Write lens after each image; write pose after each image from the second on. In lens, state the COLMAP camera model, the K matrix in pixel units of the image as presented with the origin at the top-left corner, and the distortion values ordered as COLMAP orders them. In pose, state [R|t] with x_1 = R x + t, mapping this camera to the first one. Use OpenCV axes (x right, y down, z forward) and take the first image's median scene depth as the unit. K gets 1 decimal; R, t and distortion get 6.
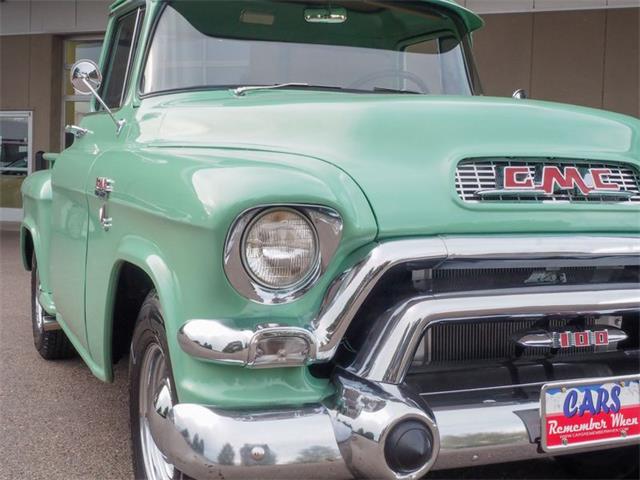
lens RADIAL K [[858.1, 0, 329.4], [0, 858.1, 236.5], [0, 0, 1]] dist [0.006312, -0.003277]
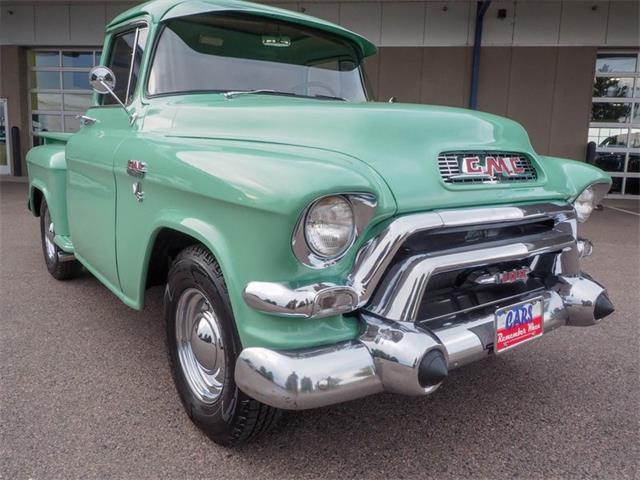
lens RADIAL K [[496.4, 0, 320.1], [0, 496.4, 229.2], [0, 0, 1]] dist [-0.002310, -0.002007]
pose [[0.972836, -0.035544, 0.228749, -0.216757], [0.011693, 0.994426, 0.104787, -0.052917], [-0.231198, -0.099266, 0.967829, 0.253636]]
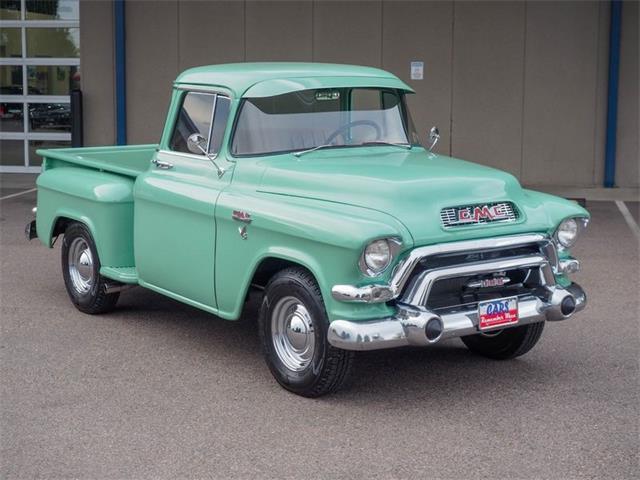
lens RADIAL K [[1123.5, 0, 309.9], [0, 1123.5, 249.9], [0, 0, 1]] dist [-0.010586, -0.068627]
pose [[0.979850, -0.056673, 0.191523, -0.768901], [0.037654, 0.994120, 0.101522, -0.296504], [-0.196151, -0.092265, 0.976223, -1.868737]]
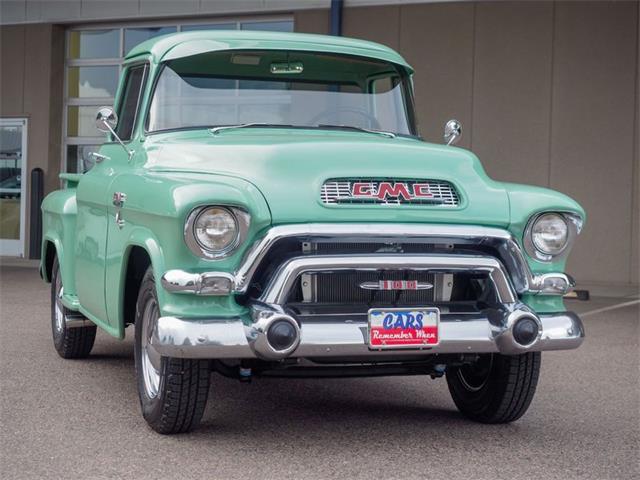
lens RADIAL K [[1279.5, 0, 319.1], [0, 1279.5, 240.9], [0, 0, 1]] dist [0.011944, 0.125522]
pose [[0.995399, -0.002374, -0.095784, 0.373409], [-0.001267, 0.999279, -0.037939, 0.125960], [0.095805, 0.037886, 0.994679, -1.485841]]
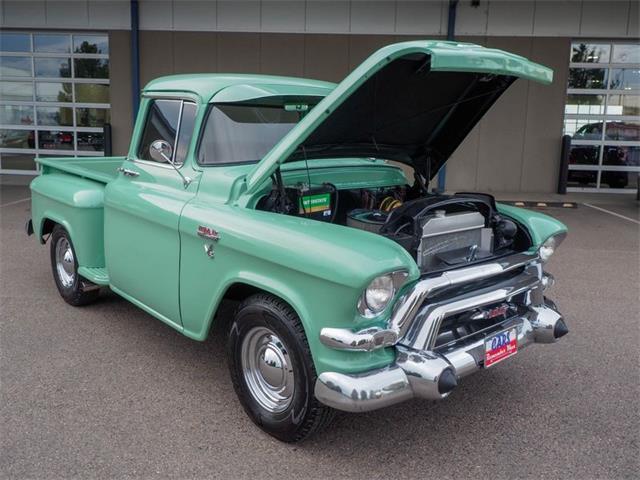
lens RADIAL K [[563.6, 0, 316.5], [0, 563.6, 229.0], [0, 0, 1]] dist [0.001597, -0.000526]
pose [[0.951749, -0.058727, 0.301207, -0.509081], [0.021158, 0.991740, 0.126506, -0.257945], [-0.306148, -0.114029, 0.945130, -0.131192]]
